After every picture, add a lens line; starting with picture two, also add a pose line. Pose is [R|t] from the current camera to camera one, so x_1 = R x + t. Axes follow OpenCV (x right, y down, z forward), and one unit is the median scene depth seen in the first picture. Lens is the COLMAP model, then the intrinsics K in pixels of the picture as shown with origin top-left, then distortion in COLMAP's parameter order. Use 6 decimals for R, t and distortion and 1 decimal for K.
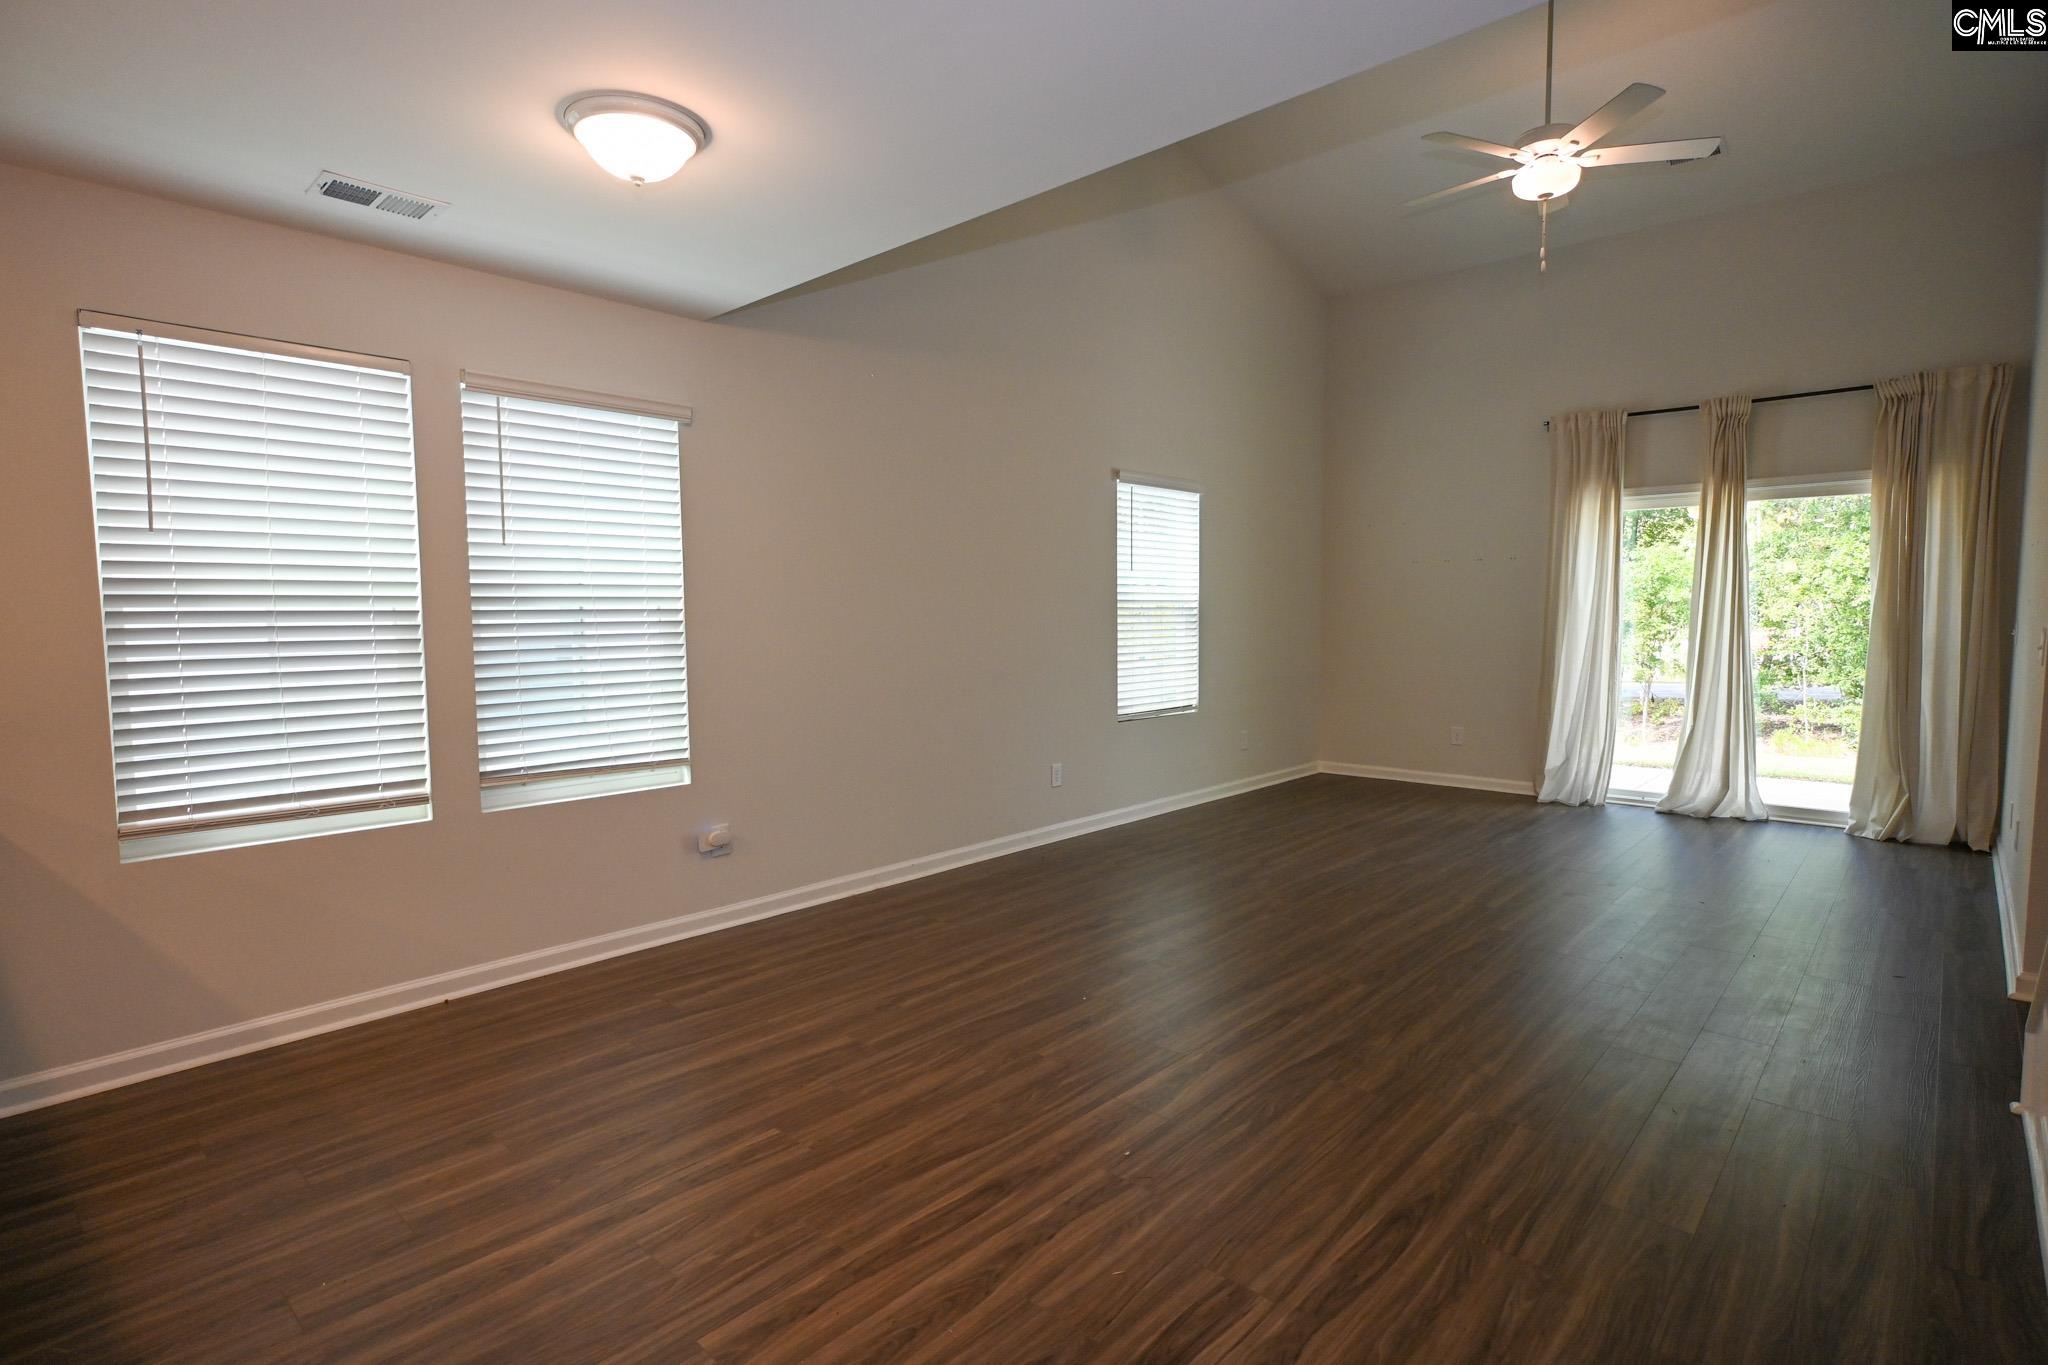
lens RADIAL K [[1023.5, 0, 1023.8], [0, 1023.5, 697.5], [0, 0, 1]] dist [-0.001827, -0.000518]
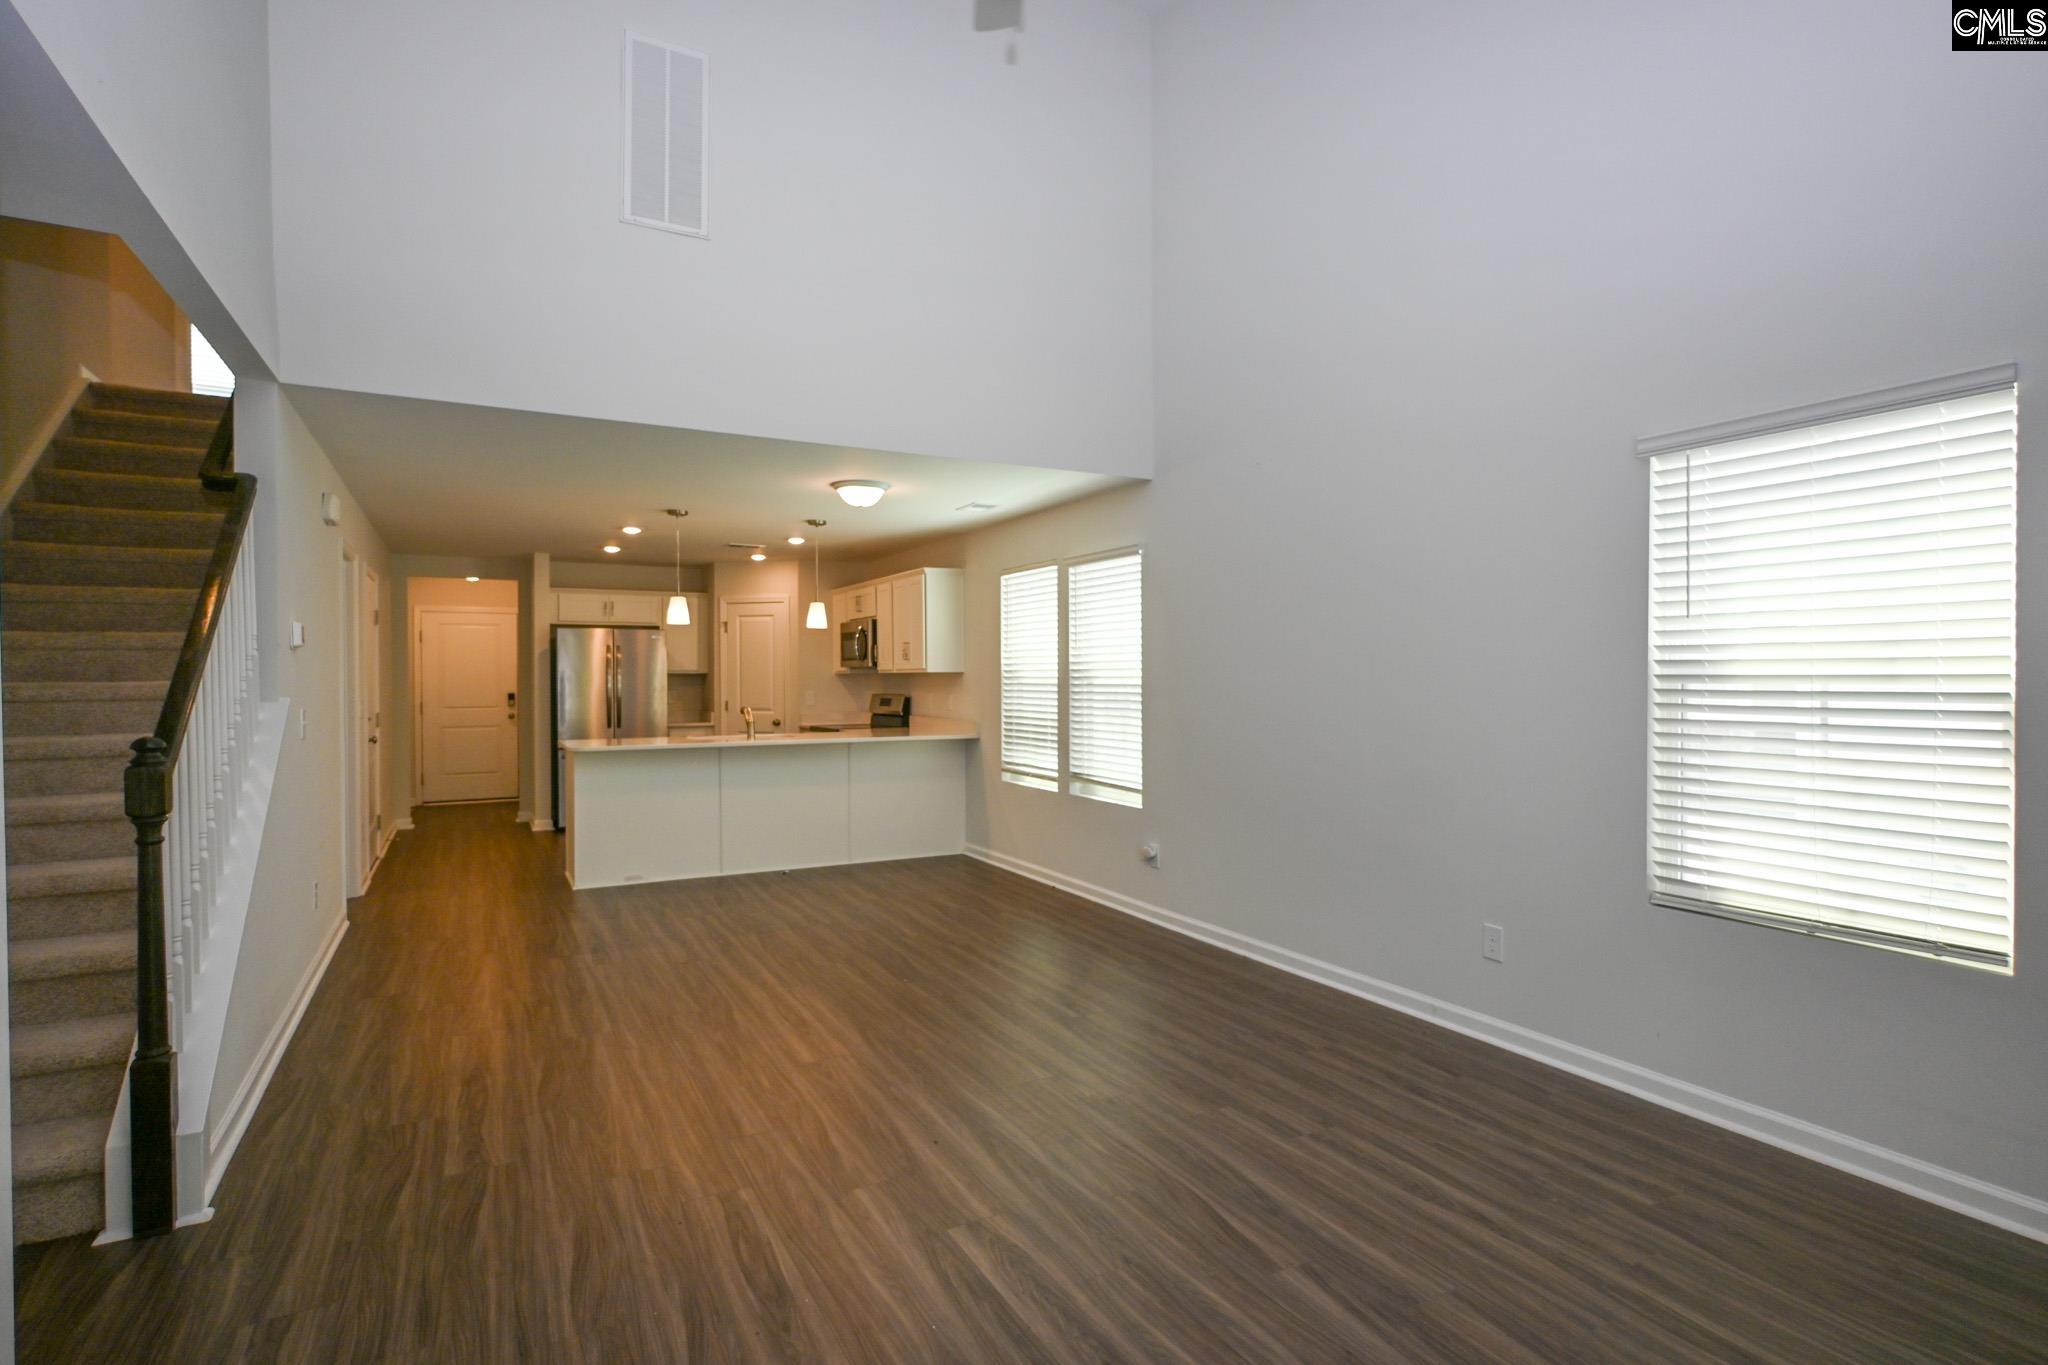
lens RADIAL K [[1023.5, 0, 1035.8], [0, 1023.5, 698.4], [0, 0, 1]] dist [-0.001827, -0.000518]
pose [[-0.323723, 0.028555, -0.945721, 1.137646], [-0.075345, 0.995592, 0.055851, -0.144629], [0.943147, 0.089336, -0.320145, 1.409140]]
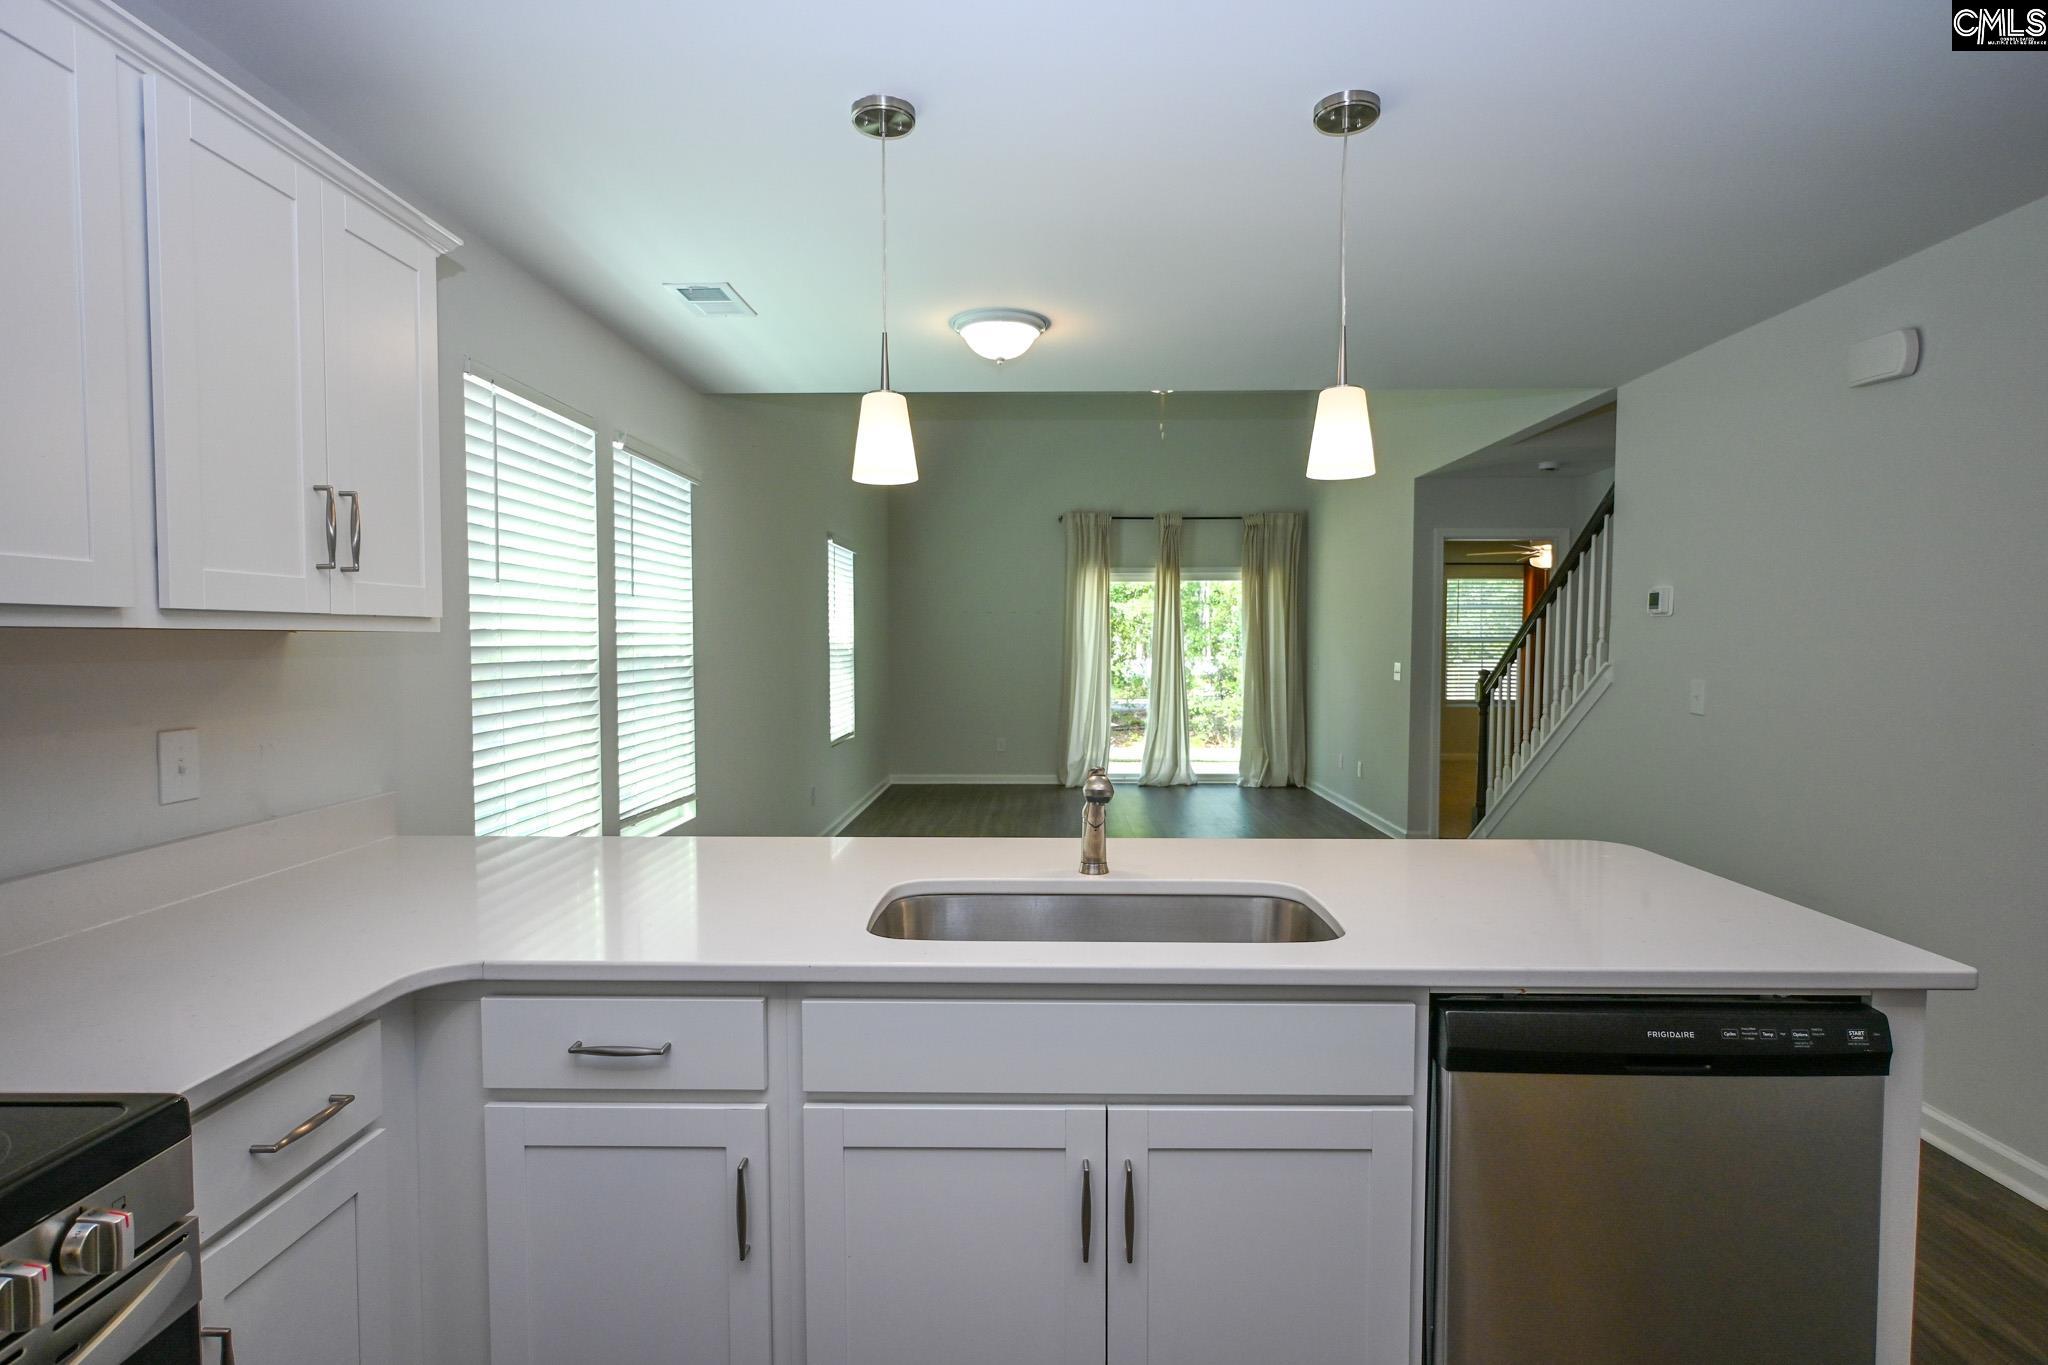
lens RADIAL K [[1023.5, 0, 1019.5], [0, 1023.5, 691.8], [0, 0, 1]] dist [-0.001827, -0.000518]
pose [[0.757797, -0.027027, 0.651930, -0.819708], [0.050405, 0.998581, -0.017191, -0.012938], [-0.650541, 0.045888, 0.758084, -0.035317]]
